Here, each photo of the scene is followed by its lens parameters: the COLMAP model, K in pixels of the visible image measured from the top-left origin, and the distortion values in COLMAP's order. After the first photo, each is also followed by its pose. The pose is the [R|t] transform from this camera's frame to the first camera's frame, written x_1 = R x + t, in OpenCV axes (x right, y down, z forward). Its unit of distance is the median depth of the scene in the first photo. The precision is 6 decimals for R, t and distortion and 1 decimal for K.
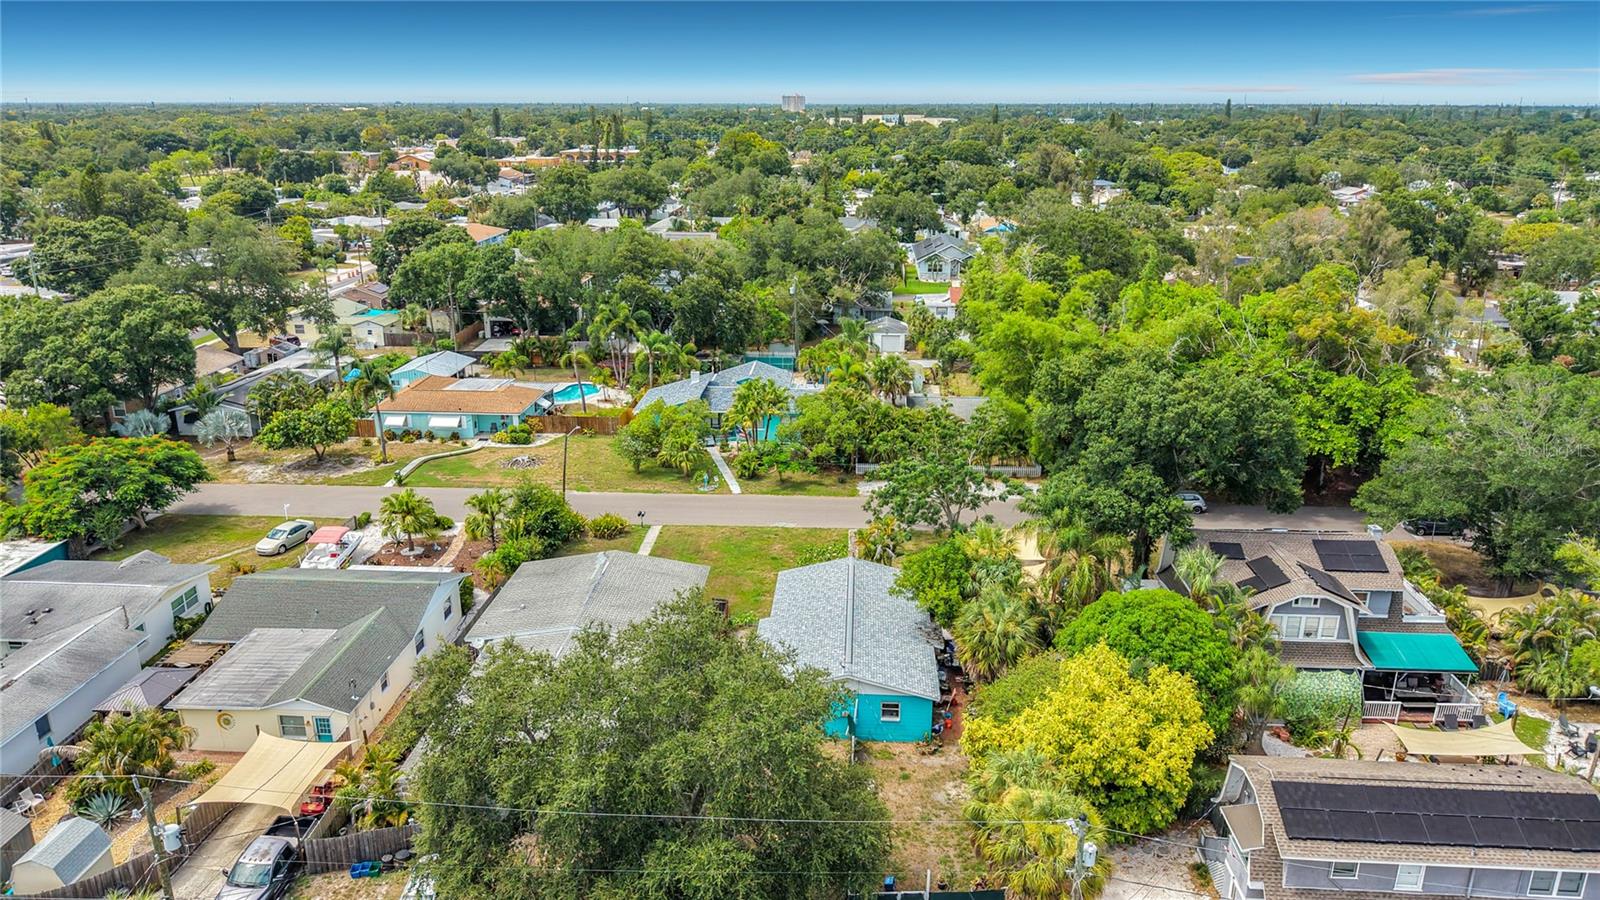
lens RADIAL K [[1105.3, 0, 803.5], [0, 1105.3, 450.2], [0, 0, 1]] dist [0.031912, -0.041304]
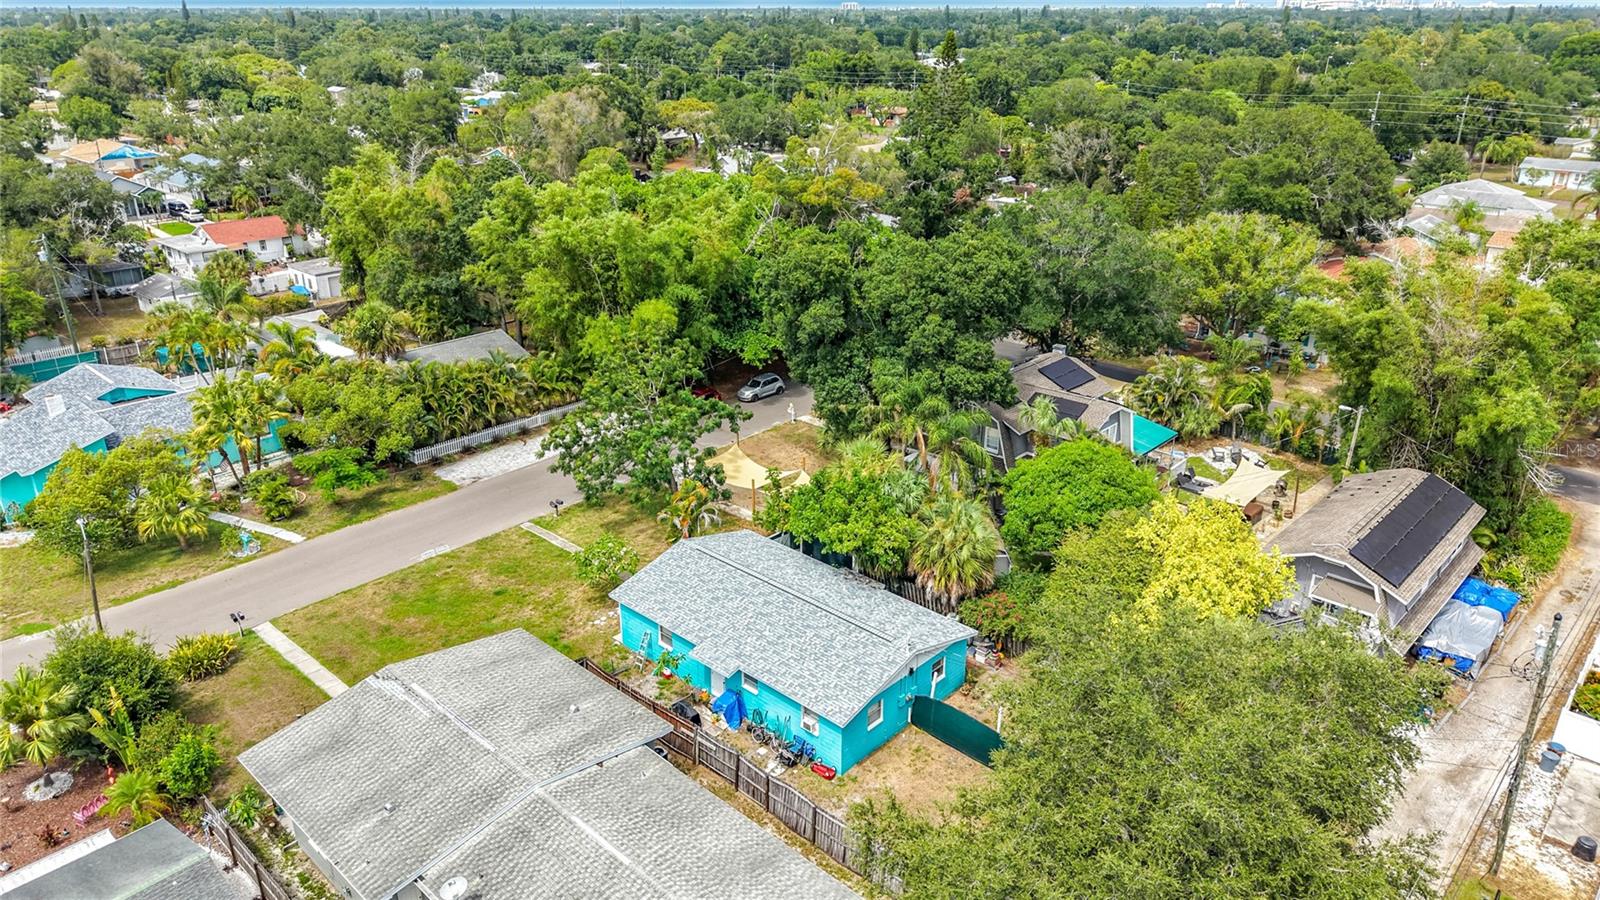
lens RADIAL K [[1105.3, 0, 806.0], [0, 1105.3, 444.4], [0, 0, 1]] dist [0.031912, -0.041304]
pose [[0.647261, -0.288608, 0.705521, -0.296106], [0.238298, 0.955775, 0.172360, -0.056145], [-0.724063, 0.056563, 0.687410, 0.279402]]
